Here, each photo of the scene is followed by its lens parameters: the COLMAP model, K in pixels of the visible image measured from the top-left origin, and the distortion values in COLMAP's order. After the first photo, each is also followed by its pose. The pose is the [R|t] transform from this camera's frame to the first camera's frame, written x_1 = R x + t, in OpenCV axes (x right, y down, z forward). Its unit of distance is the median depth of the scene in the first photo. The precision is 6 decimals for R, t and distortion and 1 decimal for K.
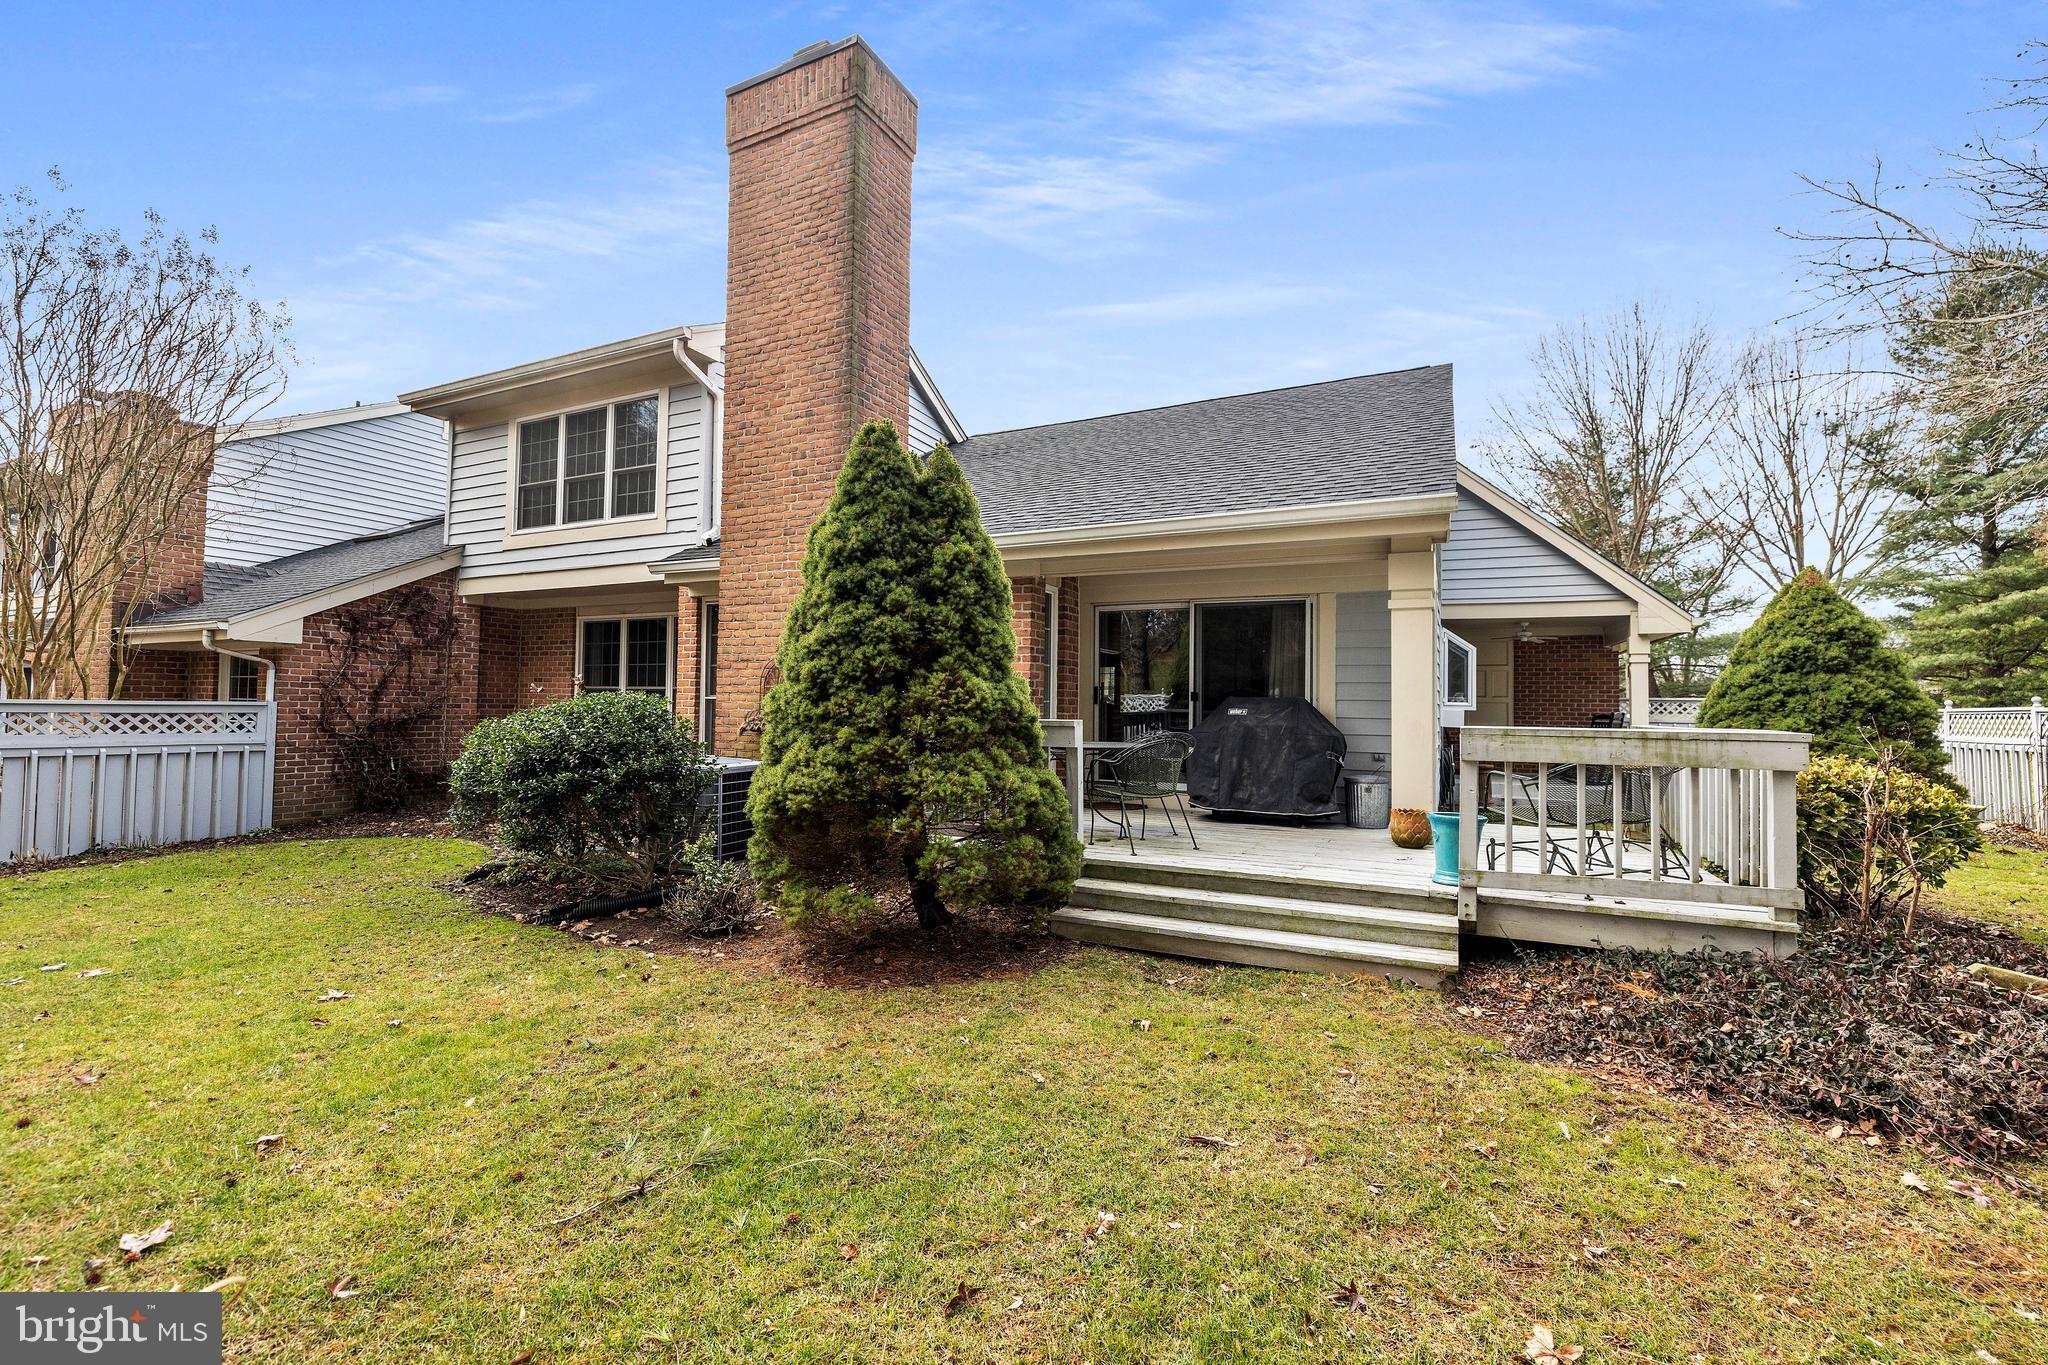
lens RADIAL K [[873.4, 0, 1026.5], [0, 873.4, 688.2], [0, 0, 1]] dist [-0.000051, 0.000378]
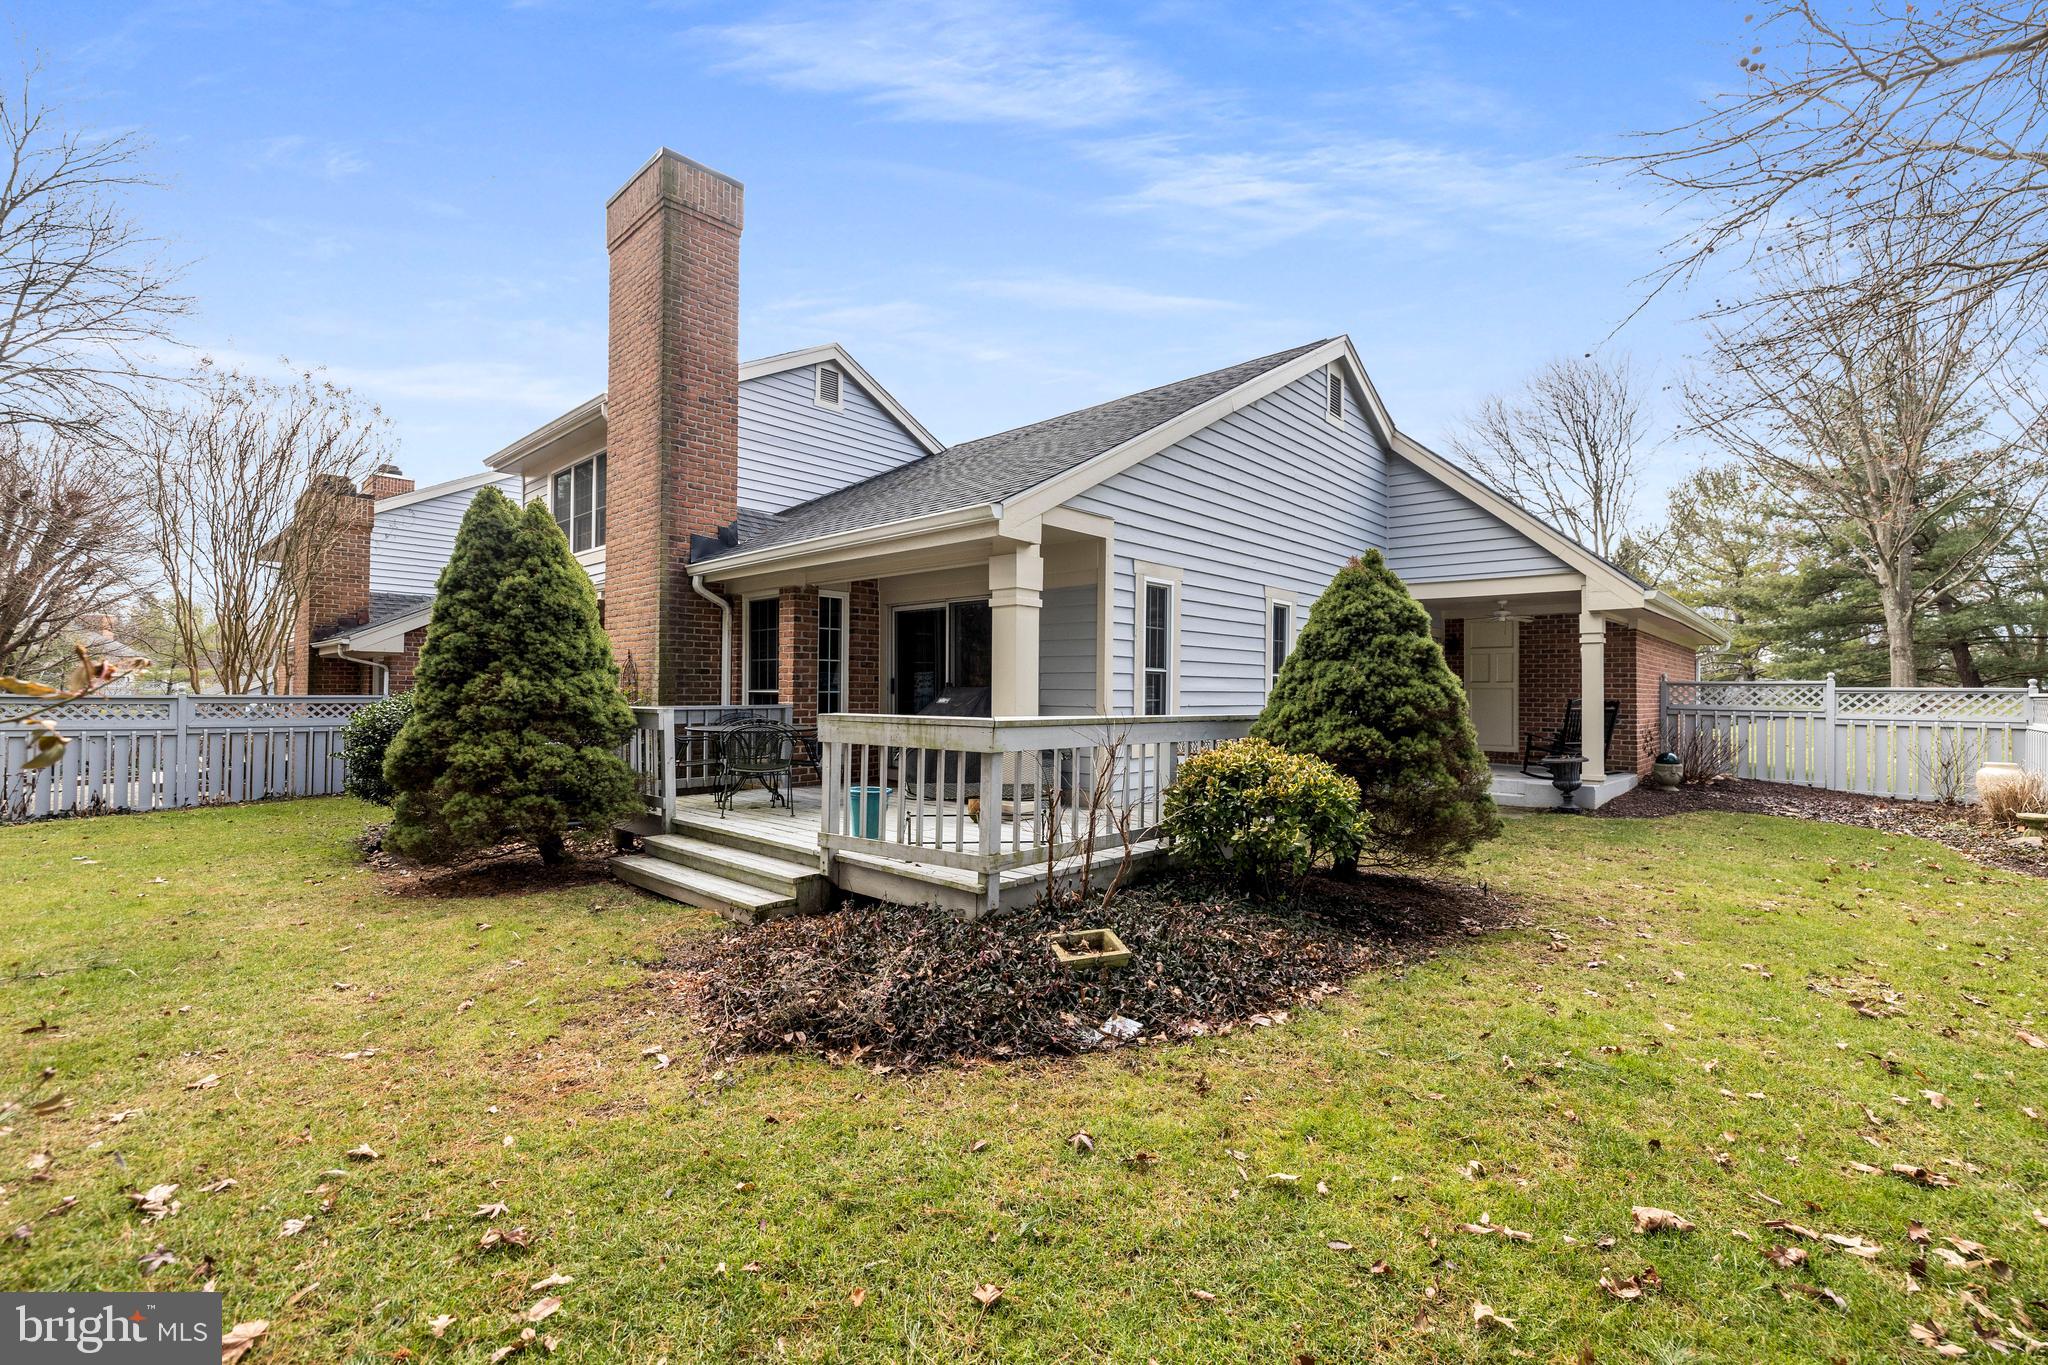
lens RADIAL K [[873.4, 0, 1022.1], [0, 873.4, 685.9], [0, 0, 1]] dist [-0.000051, 0.000378]
pose [[0.958869, -0.008505, -0.283722, 0.623918], [0.011848, 0.999879, 0.010068, -0.001726], [0.283602, -0.013016, 0.958854, -0.037886]]
